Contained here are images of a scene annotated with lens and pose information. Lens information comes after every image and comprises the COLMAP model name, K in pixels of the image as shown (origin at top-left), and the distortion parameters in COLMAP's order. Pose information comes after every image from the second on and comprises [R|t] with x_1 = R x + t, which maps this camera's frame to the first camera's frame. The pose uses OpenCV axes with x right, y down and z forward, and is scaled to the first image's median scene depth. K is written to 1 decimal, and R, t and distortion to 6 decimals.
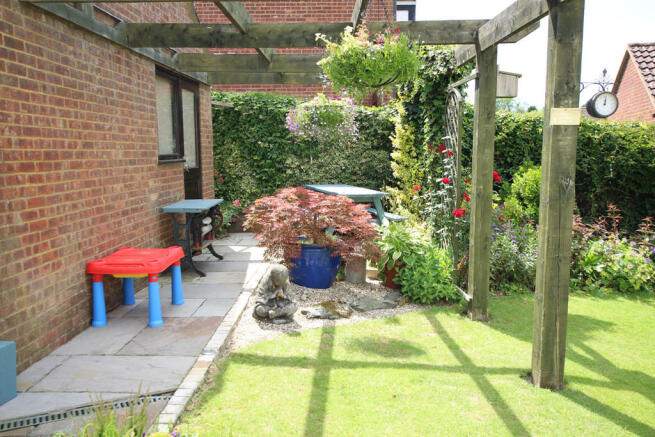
lens RADIAL K [[559.9, 0, 326.2], [0, 559.9, 222.3], [0, 0, 1]] dist [0.008846, 0.006076]
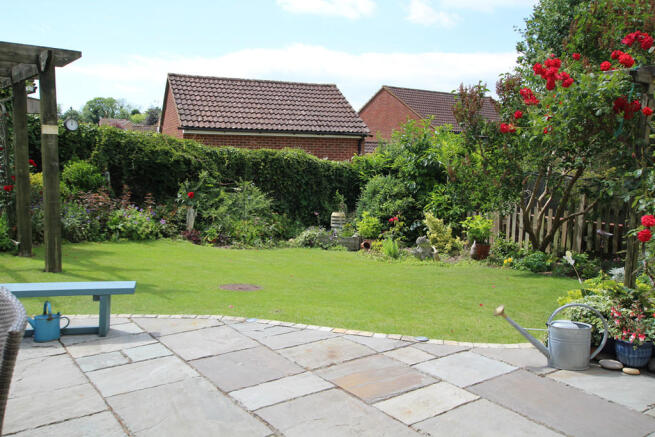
lens RADIAL K [[559.9, 0, 326.2], [0, 559.9, 222.3], [0, 0, 1]] dist [0.008846, 0.006076]
pose [[0.786806, -0.049871, 0.615182, -0.017250], [0.052434, 0.998528, 0.013886, 0.080660], [-0.614969, 0.021331, 0.788263, -0.578801]]
